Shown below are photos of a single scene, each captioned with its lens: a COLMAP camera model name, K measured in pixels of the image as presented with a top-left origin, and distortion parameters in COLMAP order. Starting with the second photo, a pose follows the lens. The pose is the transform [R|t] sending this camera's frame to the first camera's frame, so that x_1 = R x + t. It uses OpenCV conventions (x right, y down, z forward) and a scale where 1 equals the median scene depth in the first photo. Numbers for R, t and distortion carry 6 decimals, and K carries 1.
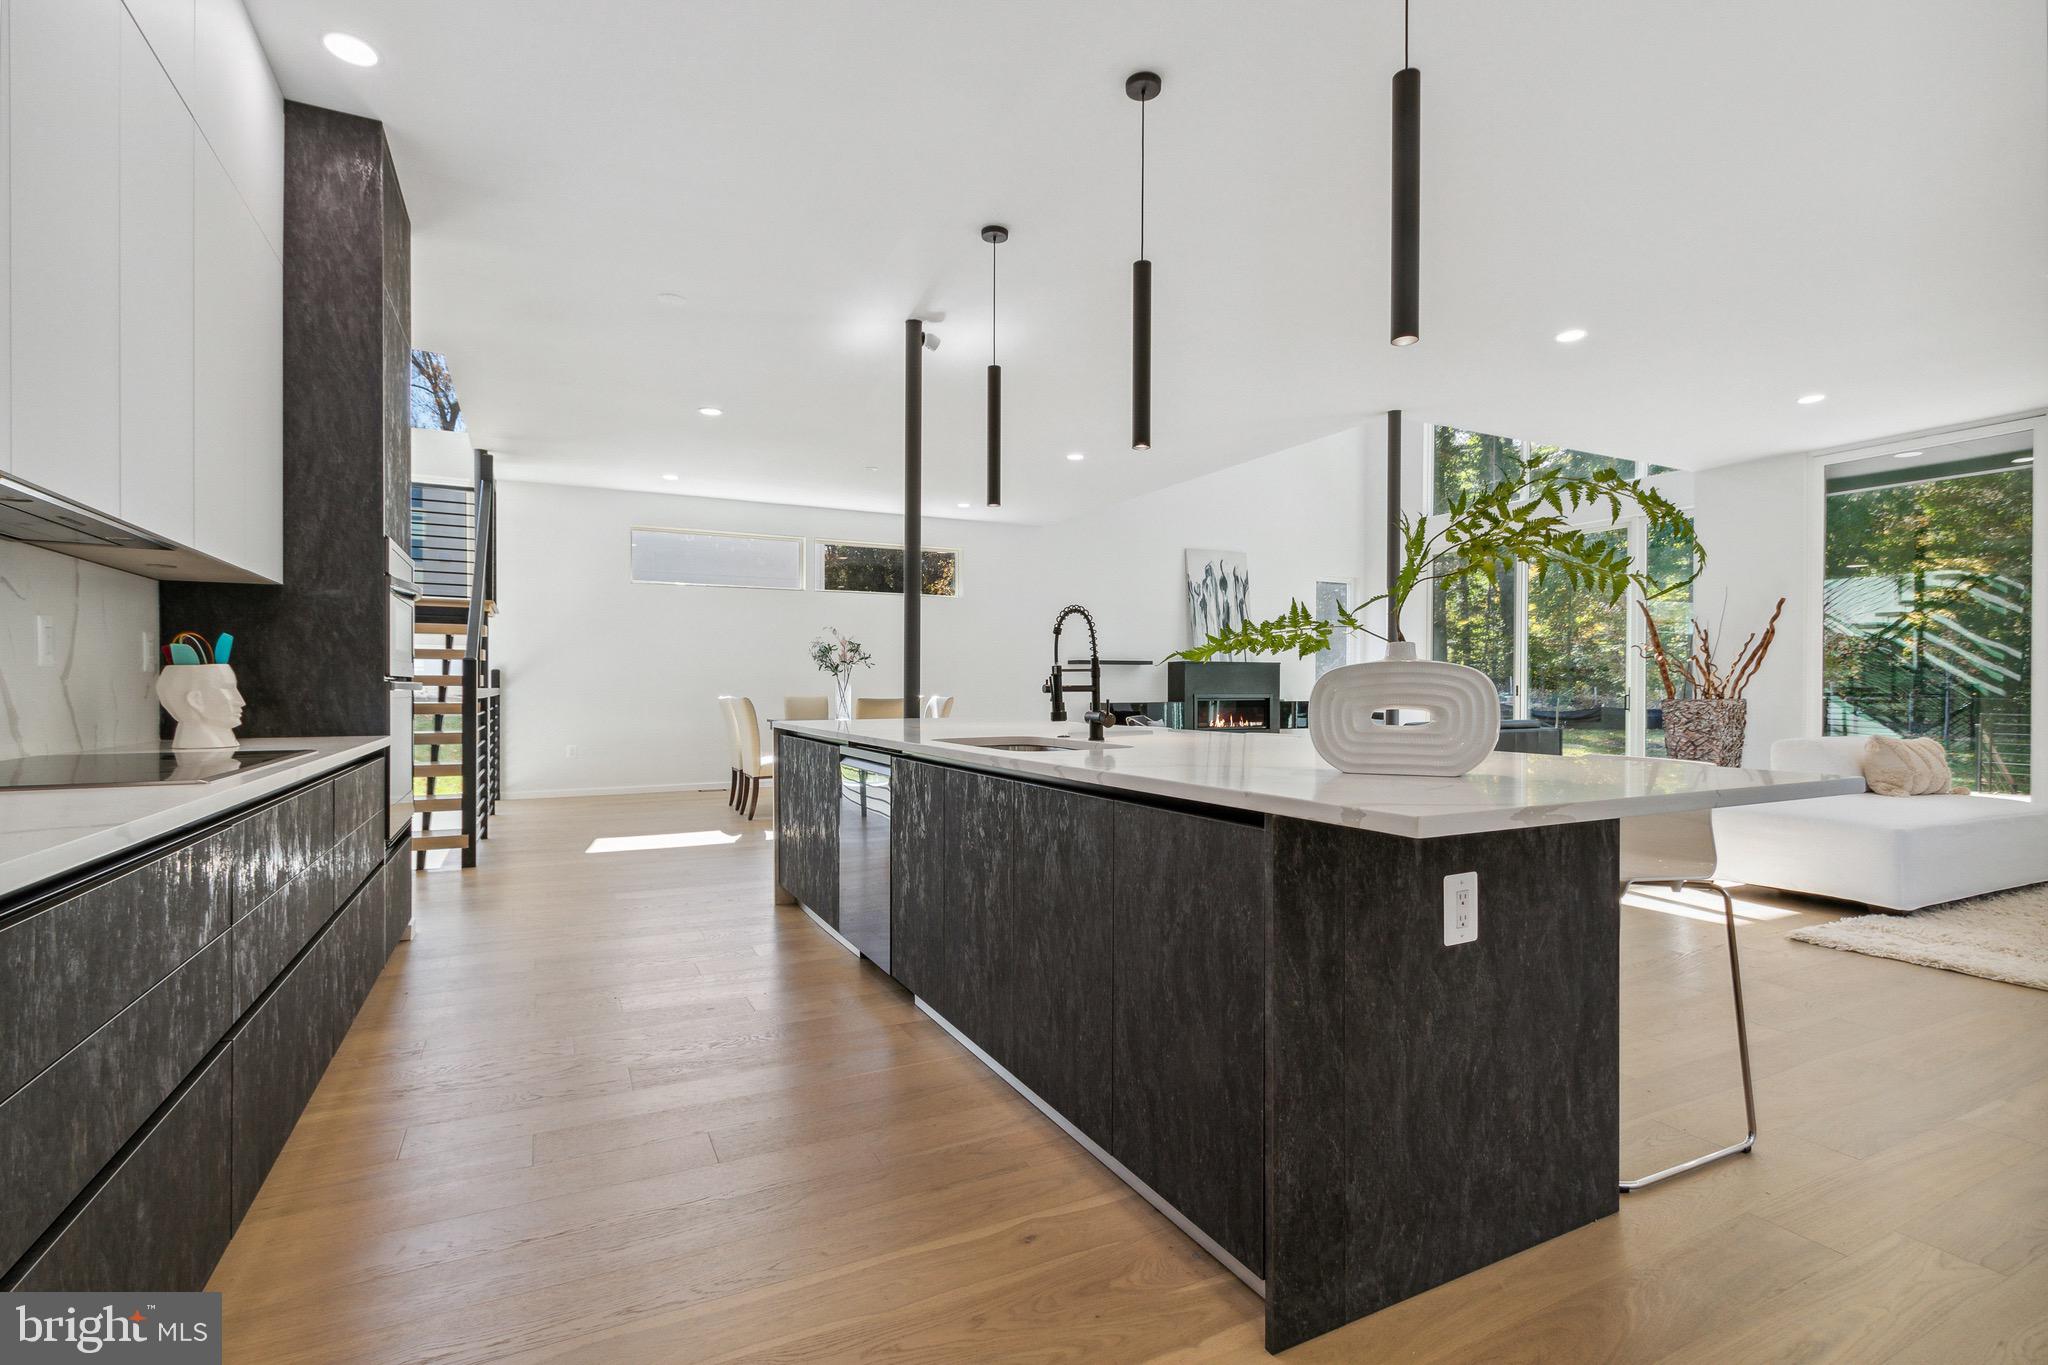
lens RADIAL K [[943.0, 0, 1016.0], [0, 943.0, 695.6], [0, 0, 1]] dist [0.002779, -0.001301]
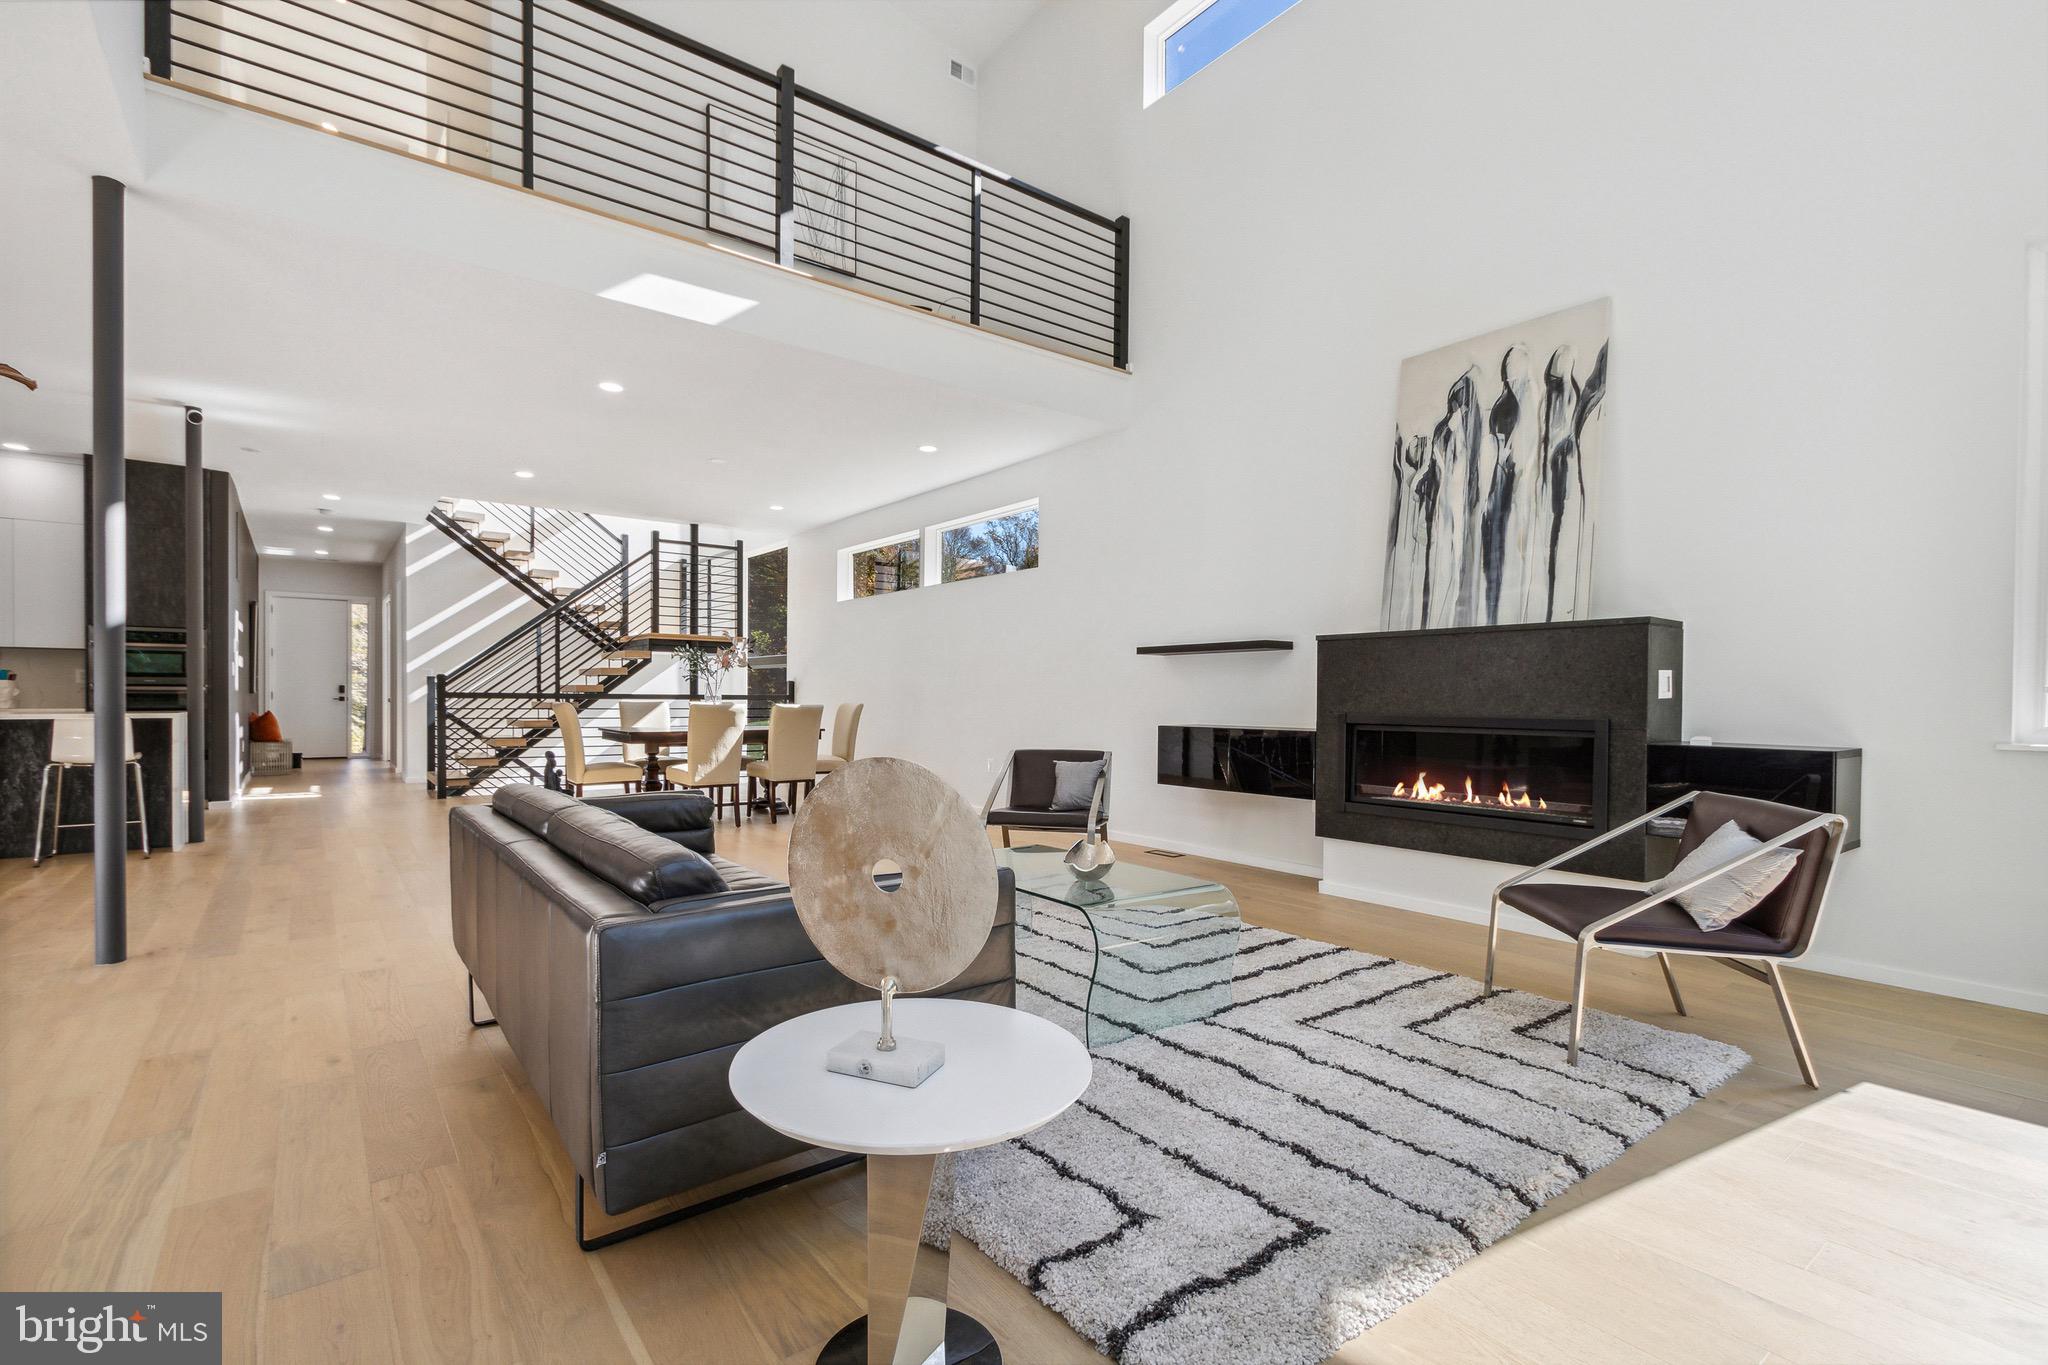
lens RADIAL K [[931.8, 0, 1020.1], [0, 931.8, 694.2], [0, 0, 1]] dist [0.004078, -0.000349]
pose [[0.192038, 0.001018, -0.981387, 0.548992], [-0.013332, 0.999910, -0.001572, -0.007107], [0.981297, 0.013385, 0.192035, 0.760886]]
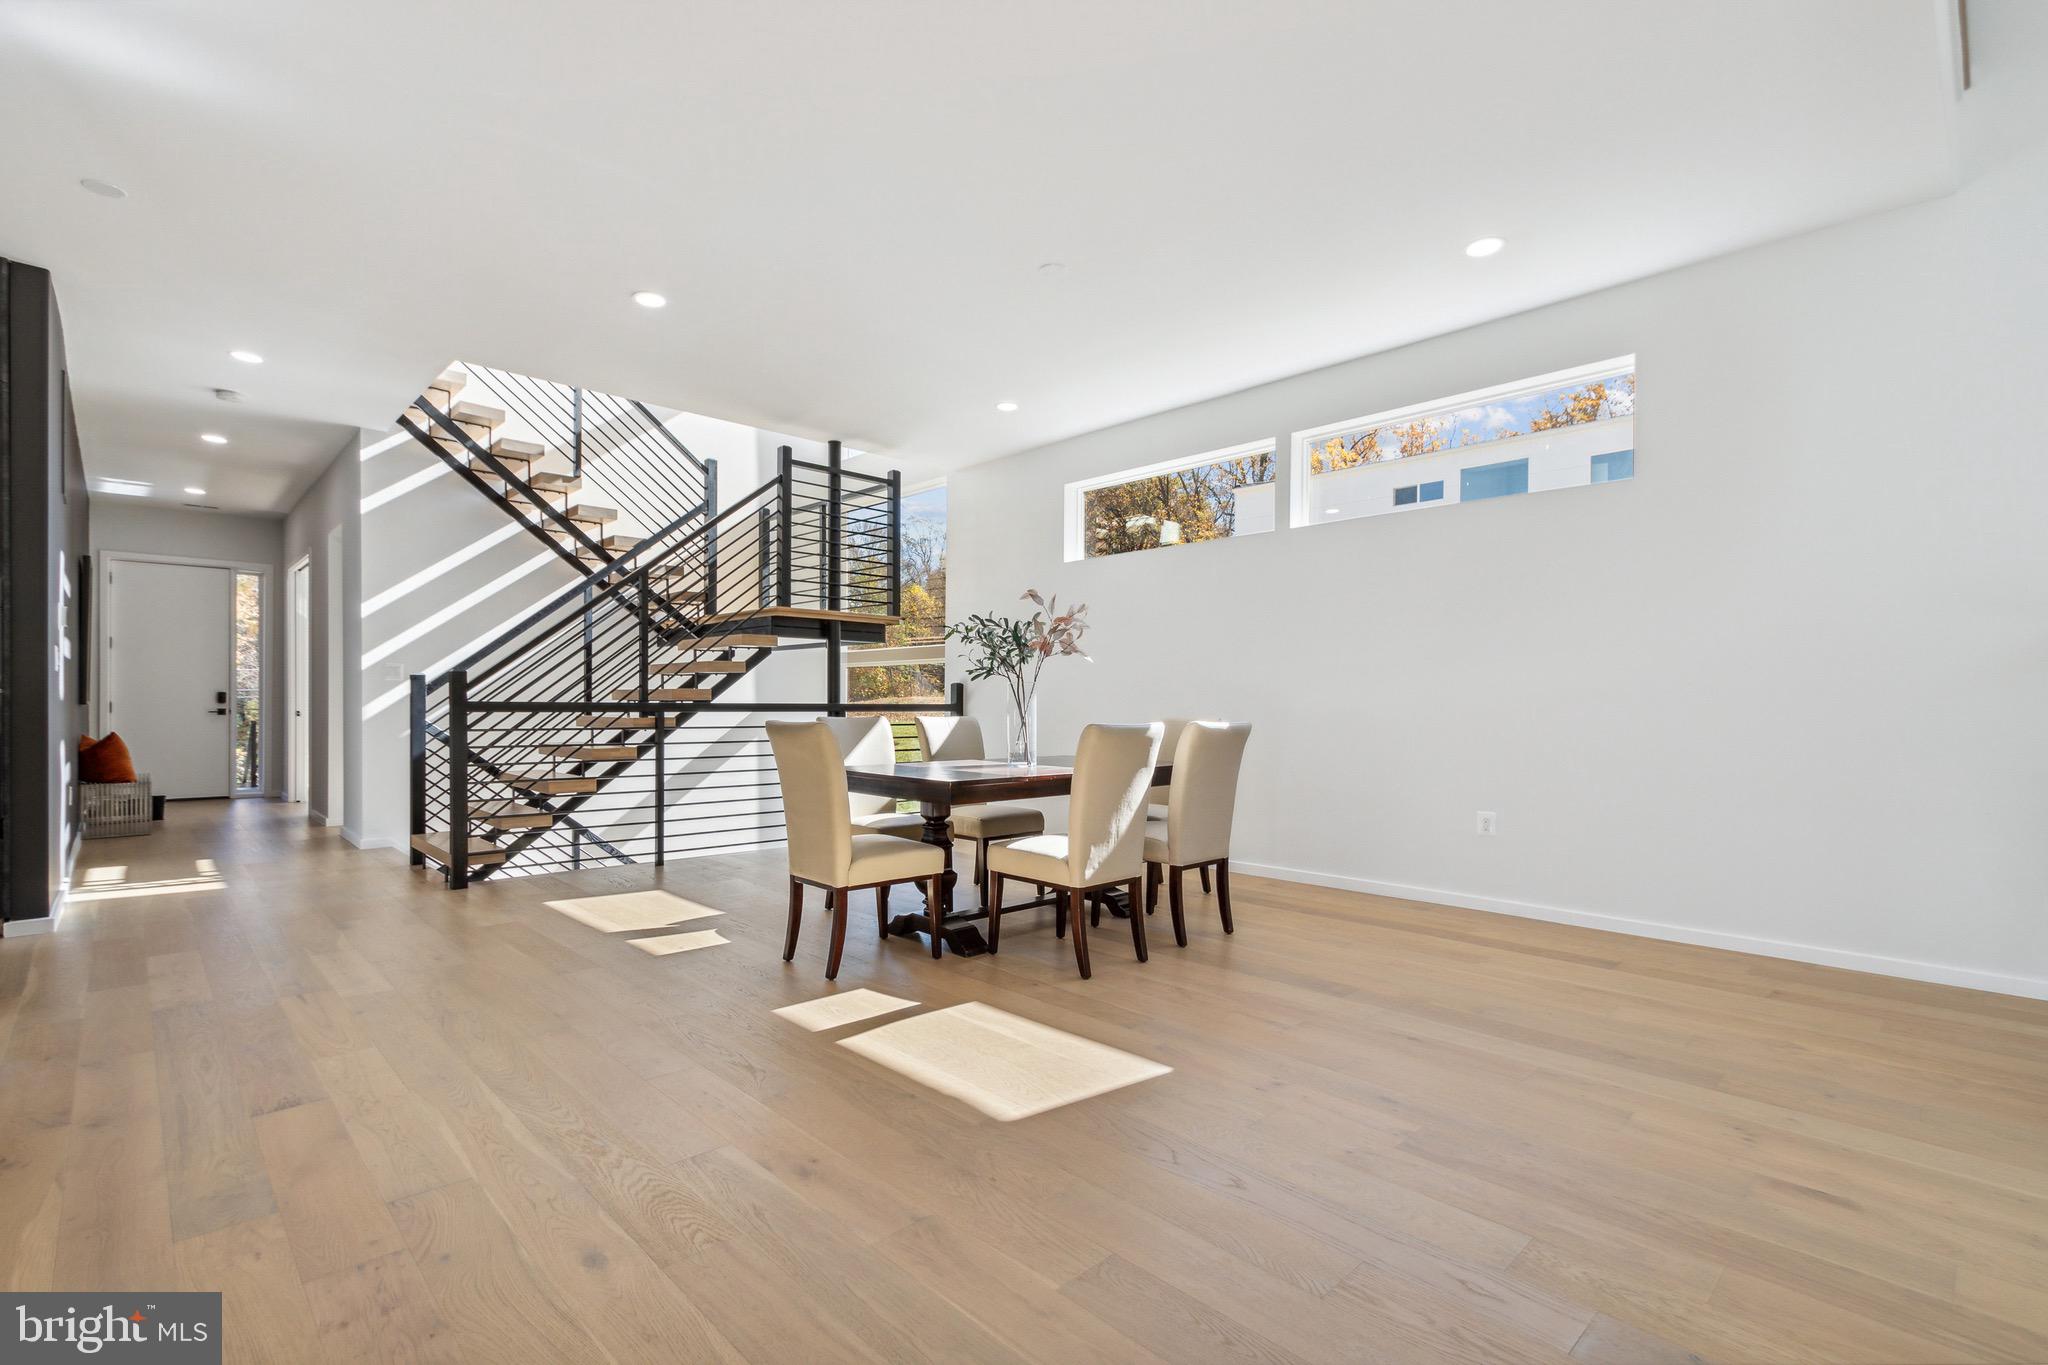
lens RADIAL K [[943.0, 0, 1016.0], [0, 943.0, 695.6], [0, 0, 1]] dist [0.002779, -0.001301]
pose [[0.293398, -0.007257, -0.955963, 0.215721], [-0.011467, 0.999873, -0.011110, -0.004388], [0.955922, 0.014222, 0.293278, 0.568784]]
